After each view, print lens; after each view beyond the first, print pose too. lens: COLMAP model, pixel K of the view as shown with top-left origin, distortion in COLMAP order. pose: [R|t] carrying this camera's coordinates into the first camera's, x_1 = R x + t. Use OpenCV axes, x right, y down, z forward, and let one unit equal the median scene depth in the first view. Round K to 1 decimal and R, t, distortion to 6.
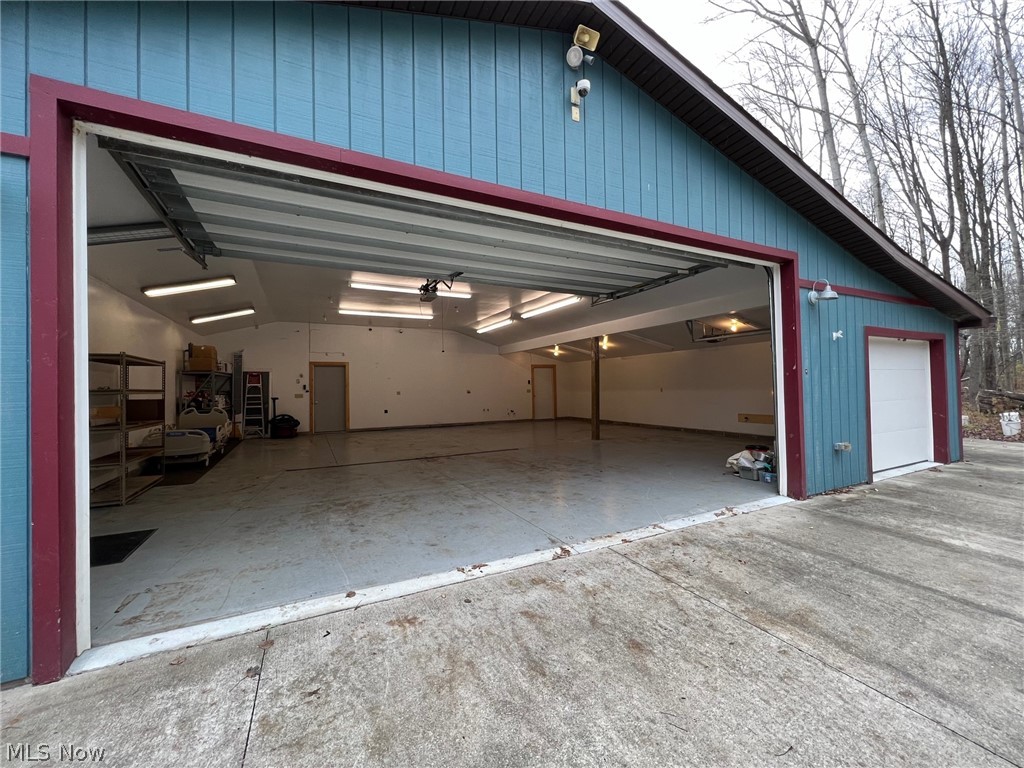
lens RADIAL K [[410.9, 0, 513.5], [0, 410.9, 381.8], [0, 0, 1]] dist [0.000130, 0.000006]
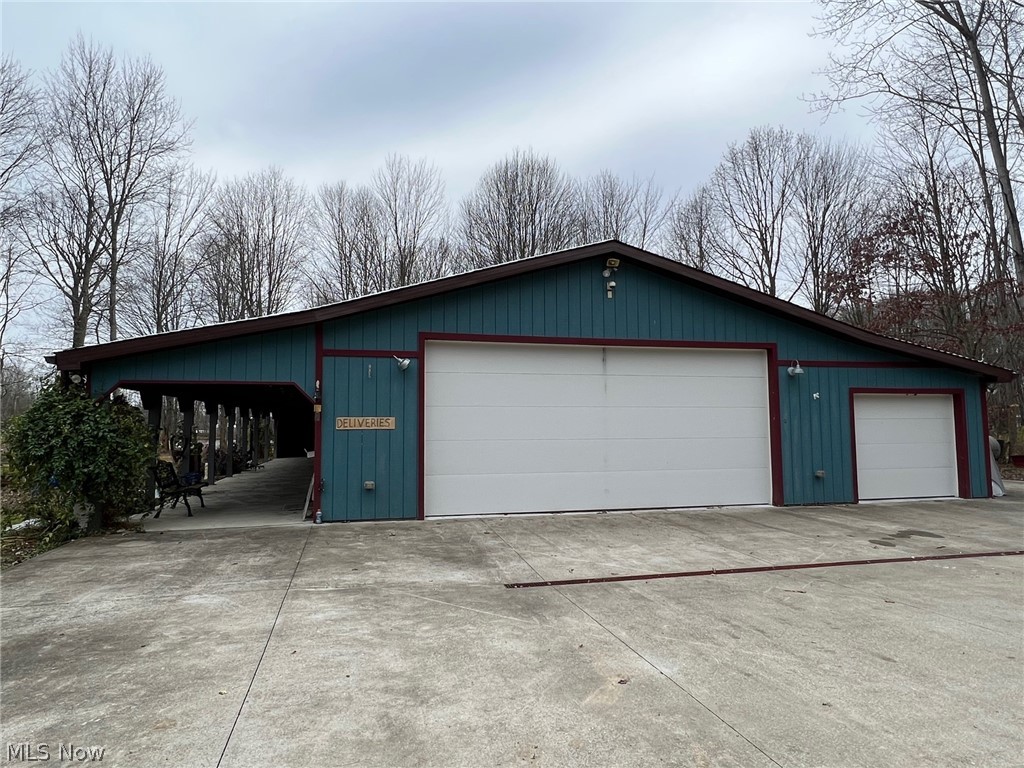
lens RADIAL K [[620.6, 0, 511.4], [0, 620.6, 382.7], [0, 0, 1]] dist [-0.000269, -0.000152]
pose [[0.977228, -0.002555, -0.212176, 0.220368], [-0.009363, 0.998434, -0.055146, -0.031746], [0.211984, 0.055877, 0.975674, -1.395437]]
